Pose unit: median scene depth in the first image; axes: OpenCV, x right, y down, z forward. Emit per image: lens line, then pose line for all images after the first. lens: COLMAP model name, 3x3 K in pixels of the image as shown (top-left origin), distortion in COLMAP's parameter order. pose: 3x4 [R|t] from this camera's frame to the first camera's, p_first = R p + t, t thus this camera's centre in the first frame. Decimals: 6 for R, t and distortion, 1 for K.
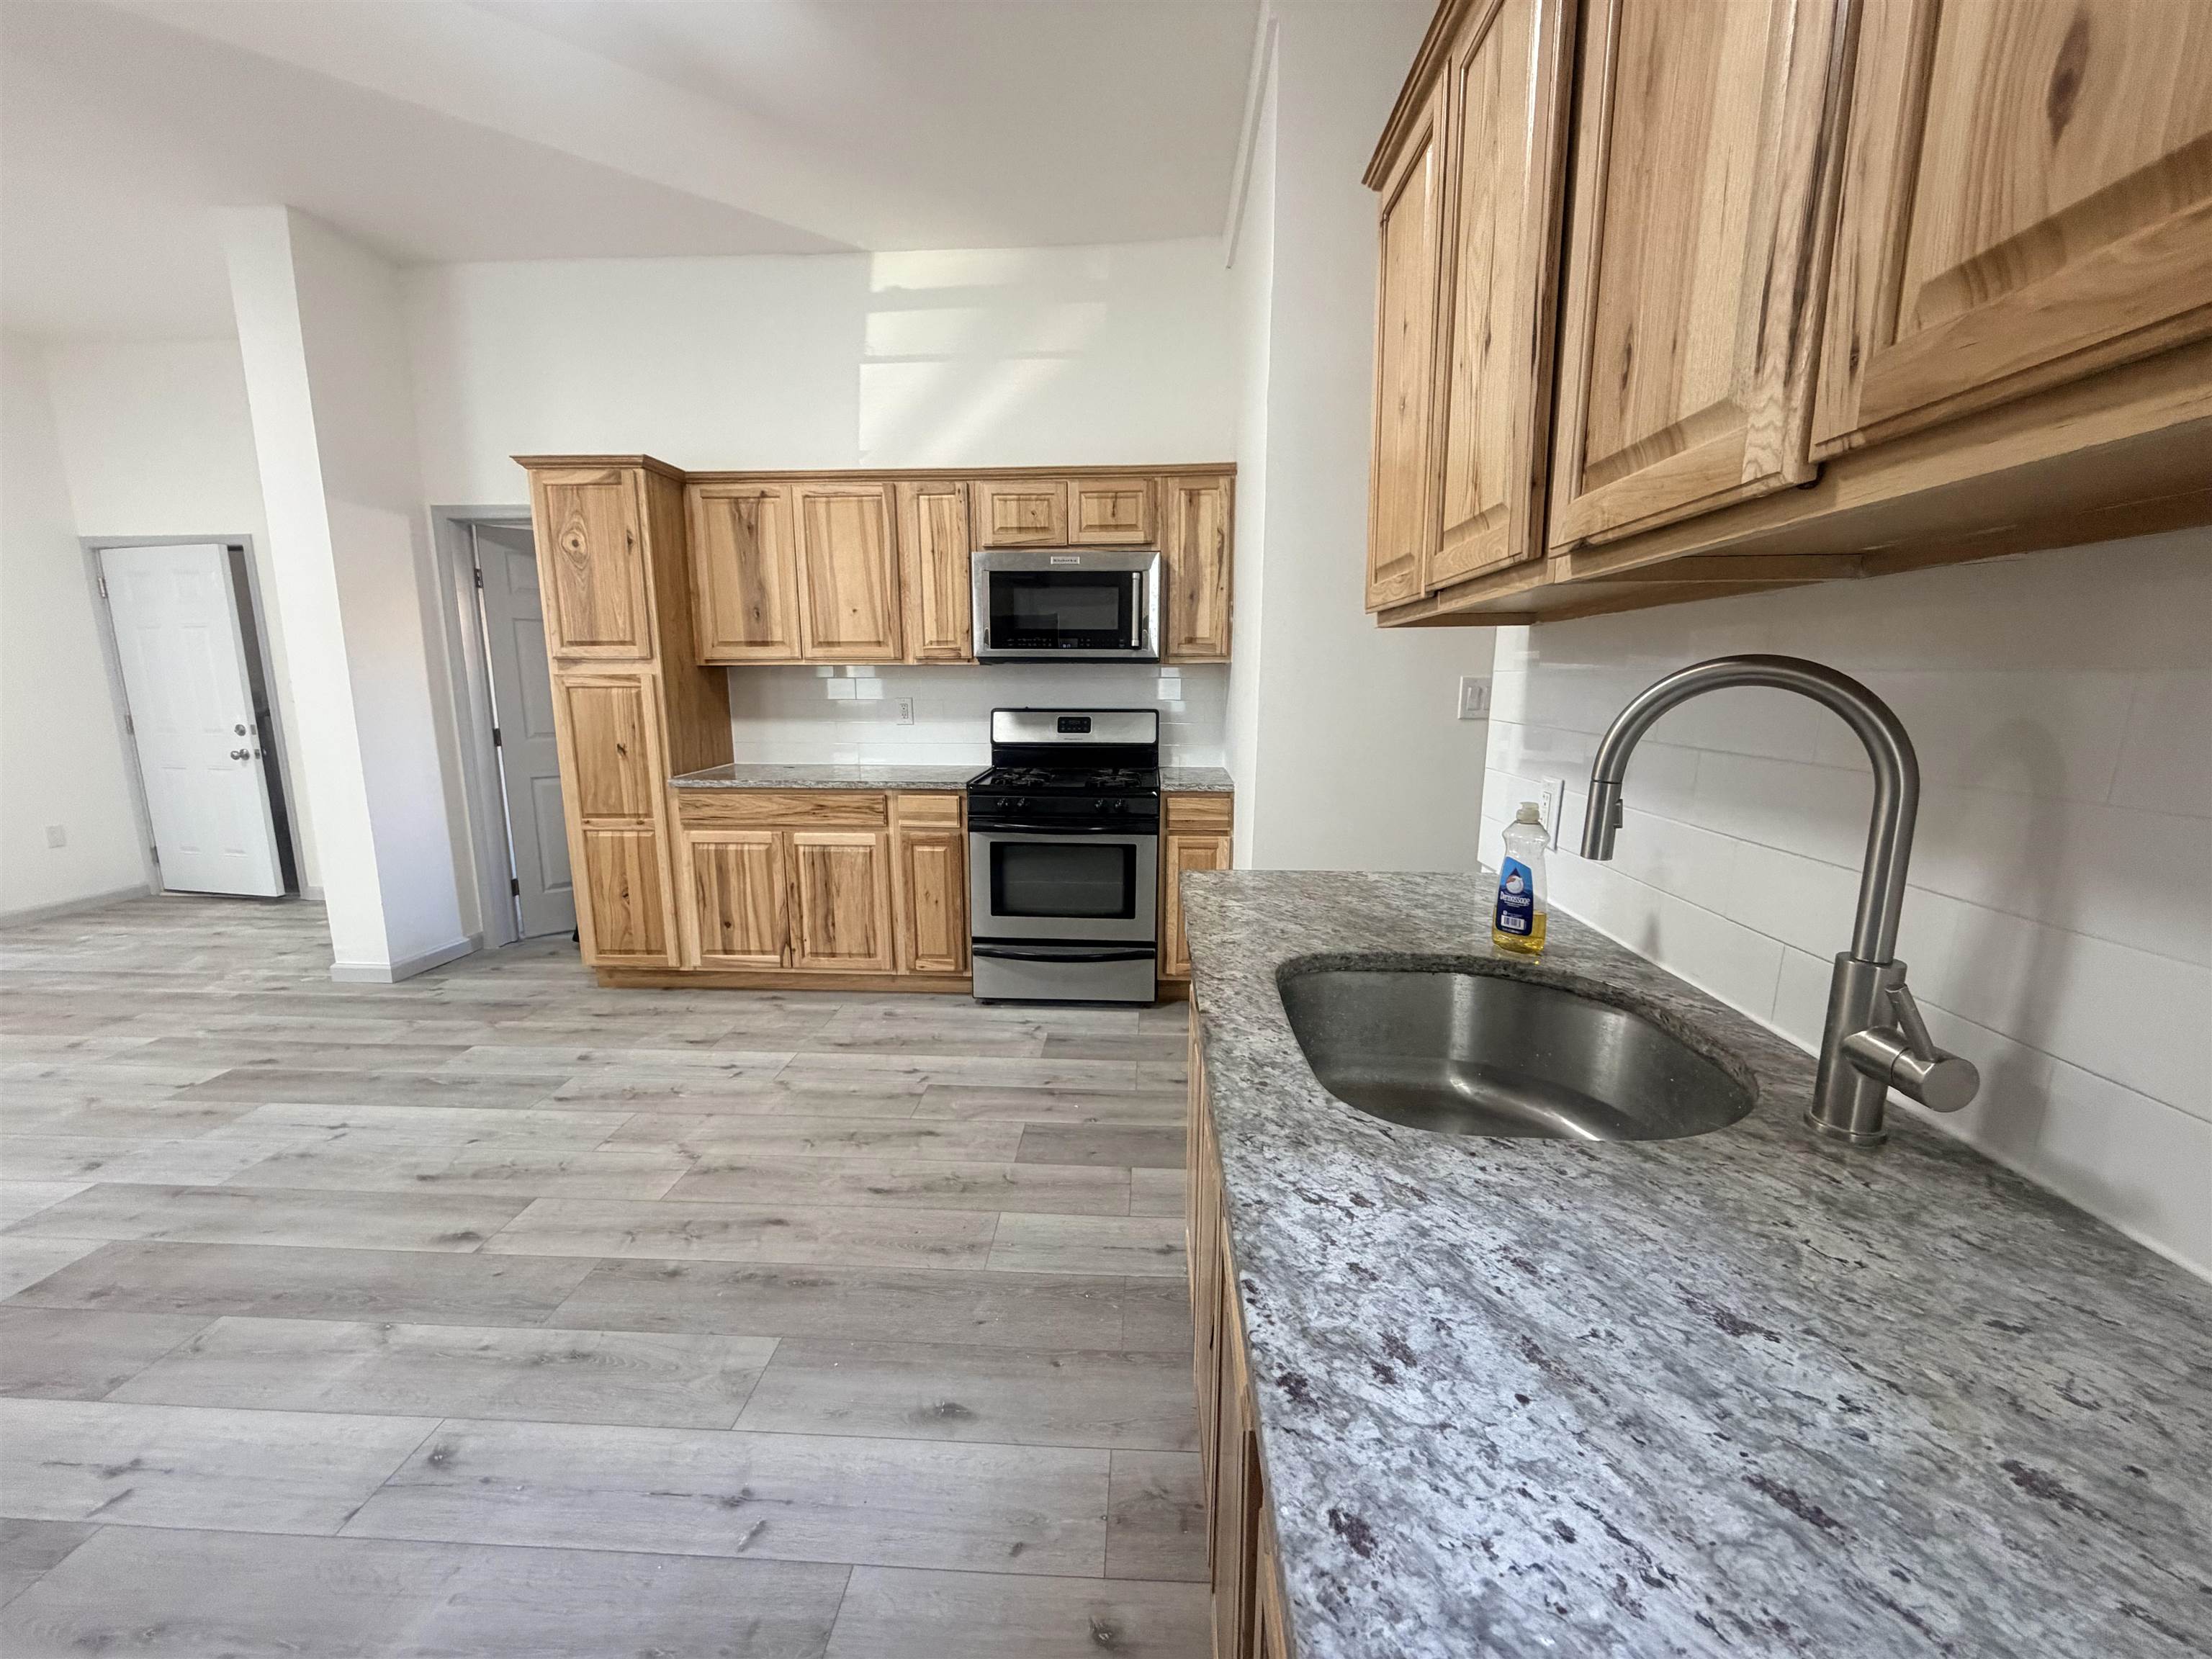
lens RADIAL K [[882.7, 0, 1103.0], [0, 882.7, 831.9], [0, 0, 1]] dist [0.000906, -0.000336]
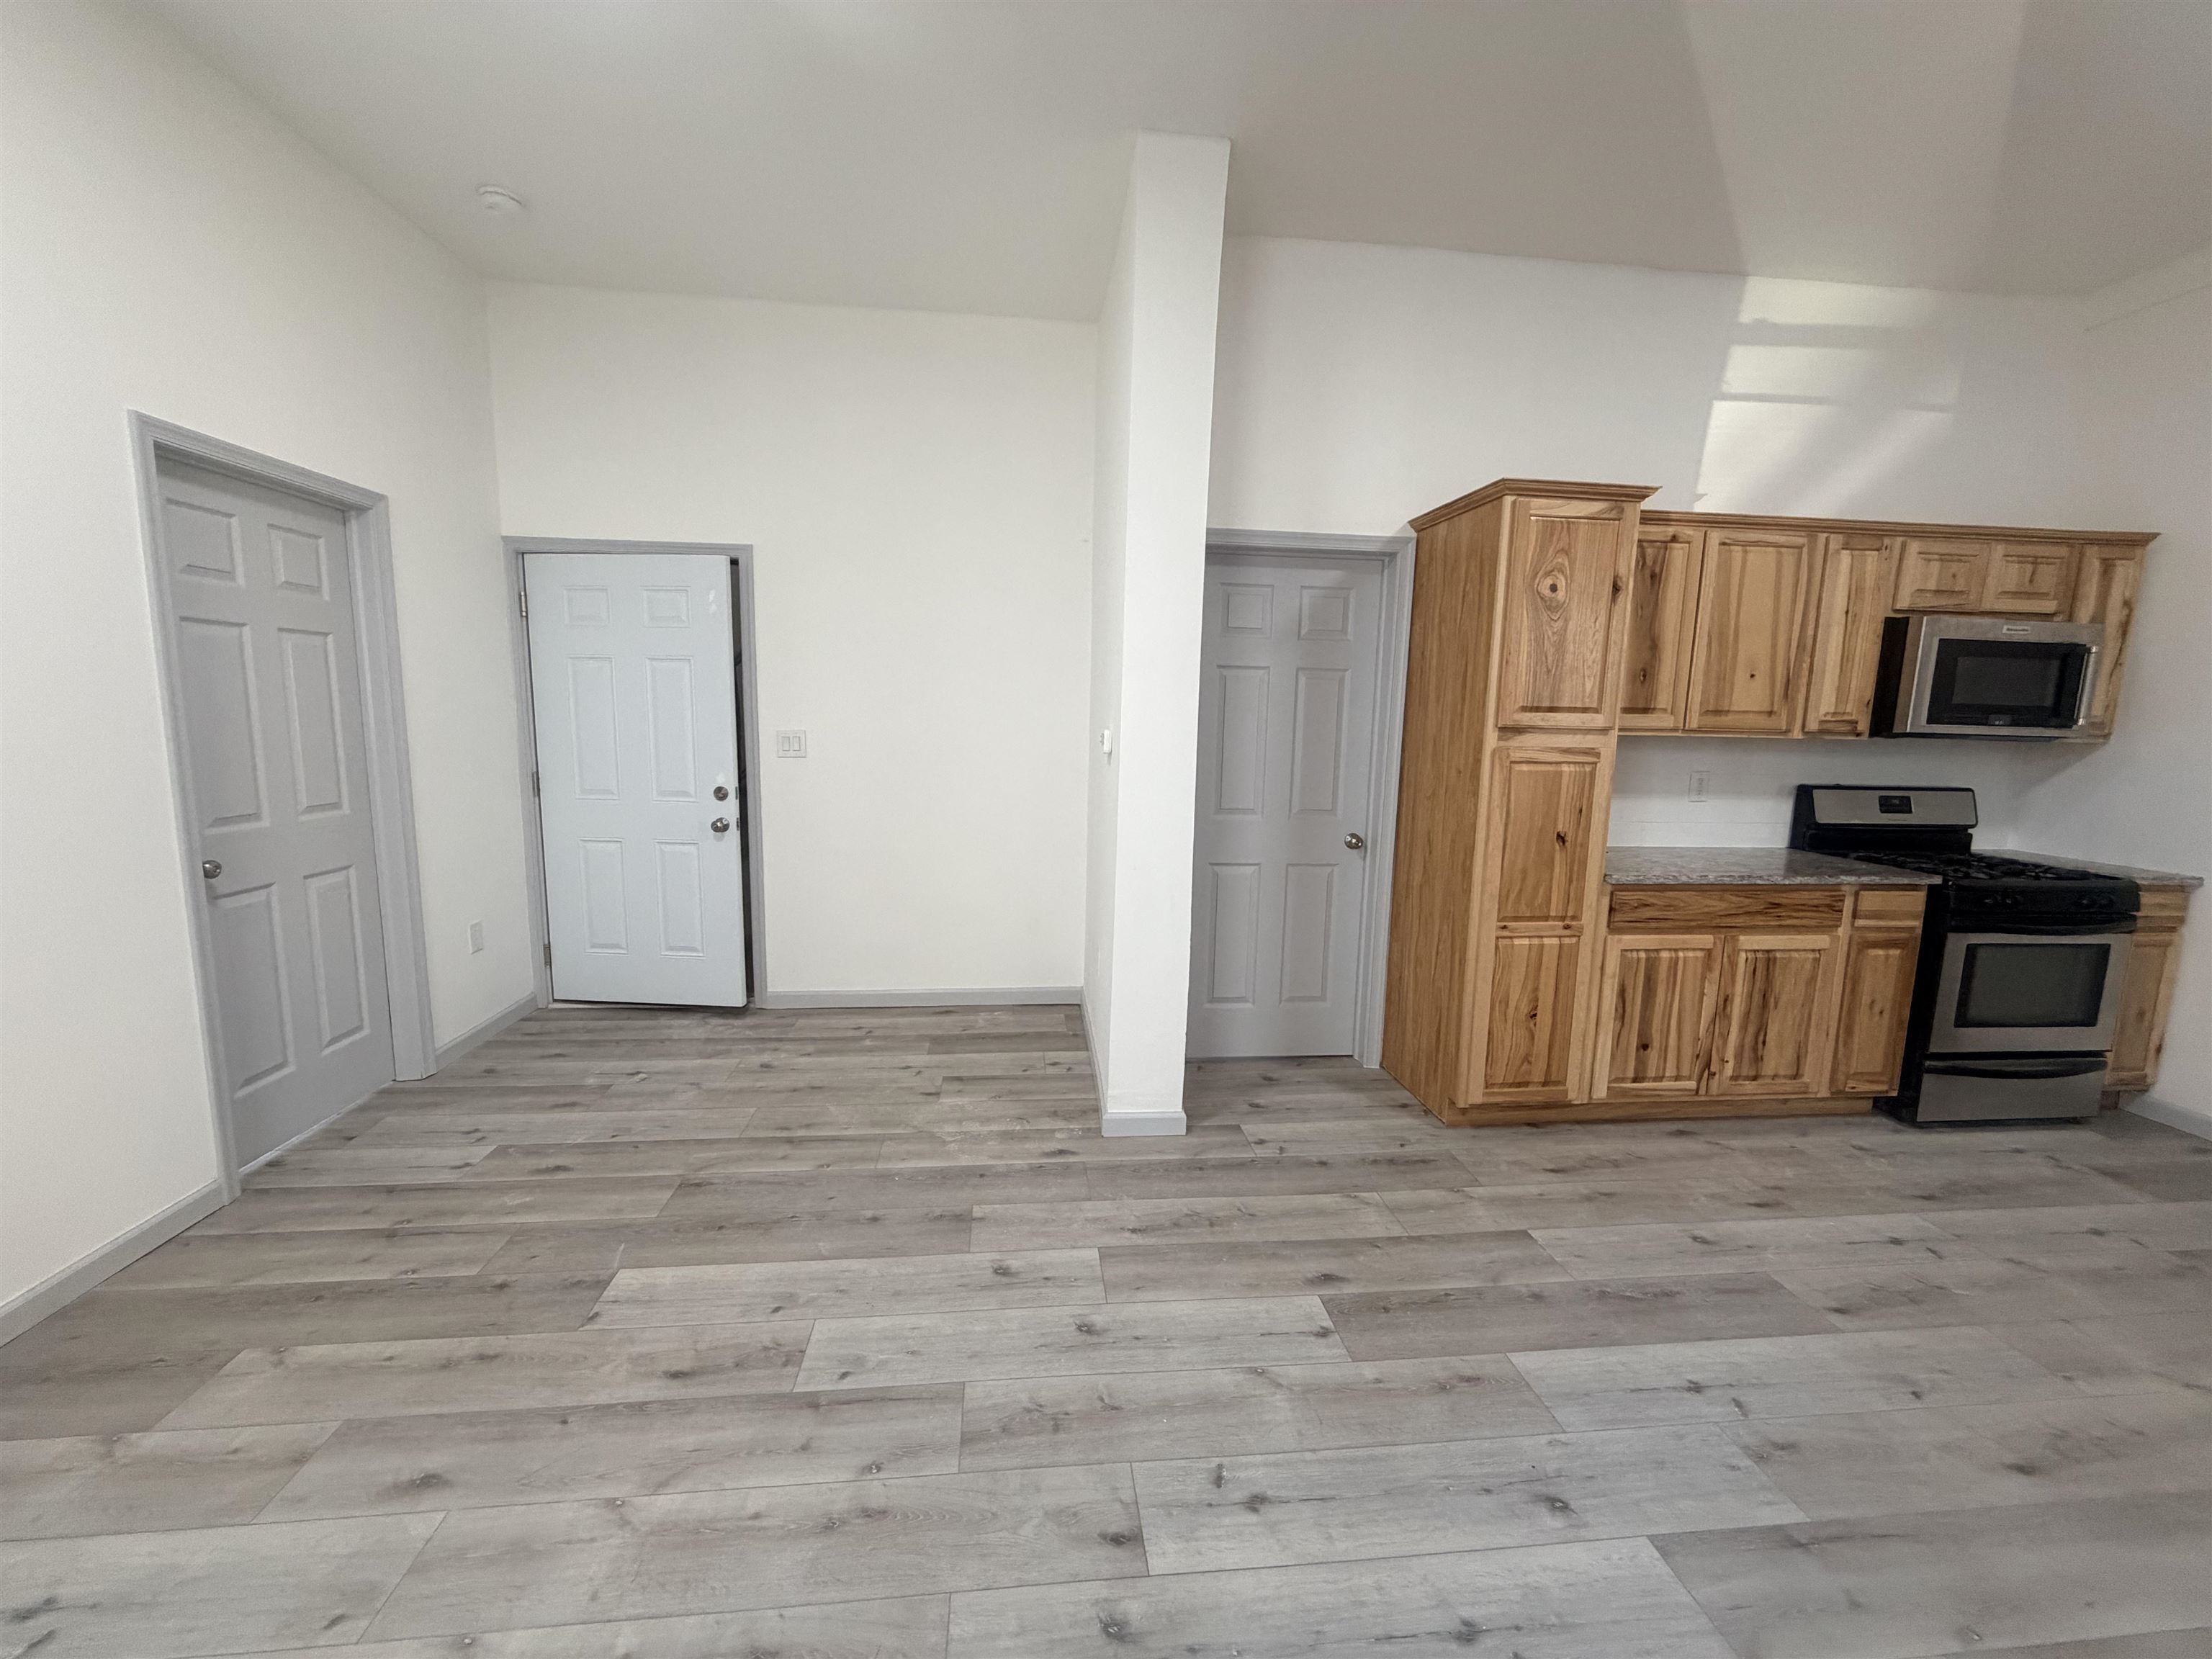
lens RADIAL K [[882.7, 0, 1102.6], [0, 882.7, 830.0], [0, 0, 1]] dist [0.000906, -0.000336]
pose [[0.986956, 0.000066, 0.160992, -1.088696], [0.006429, 0.999186, -0.039821, -0.070832], [-0.160863, 0.040337, 0.986152, 0.260417]]
